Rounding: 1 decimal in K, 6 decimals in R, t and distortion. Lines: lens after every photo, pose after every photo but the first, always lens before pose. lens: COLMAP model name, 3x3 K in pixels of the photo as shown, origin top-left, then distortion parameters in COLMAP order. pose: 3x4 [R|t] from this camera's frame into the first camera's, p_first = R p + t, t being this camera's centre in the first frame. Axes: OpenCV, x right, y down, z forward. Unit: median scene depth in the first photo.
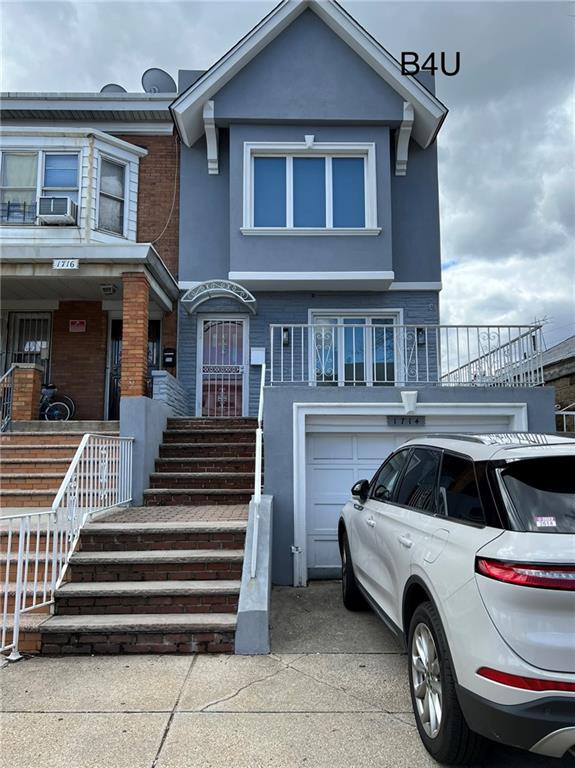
lens RADIAL K [[570.2, 0, 287.5], [0, 570.2, 384.0], [0, 0, 1]] dist [0.098223, -0.140652]
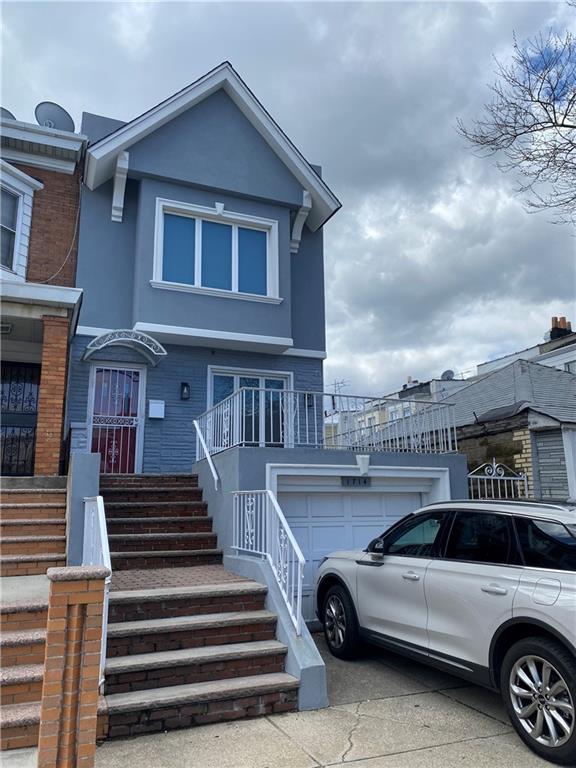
lens RADIAL K [[579.6, 0, 288.0], [0, 579.6, 384.0], [0, 0, 1]] dist [0.065387, -0.077058]
pose [[0.929655, 0.069444, 0.361827, -0.253824], [-0.038528, 0.995015, -0.091979, -0.011515], [-0.366410, 0.071568, 0.927697, -0.009970]]
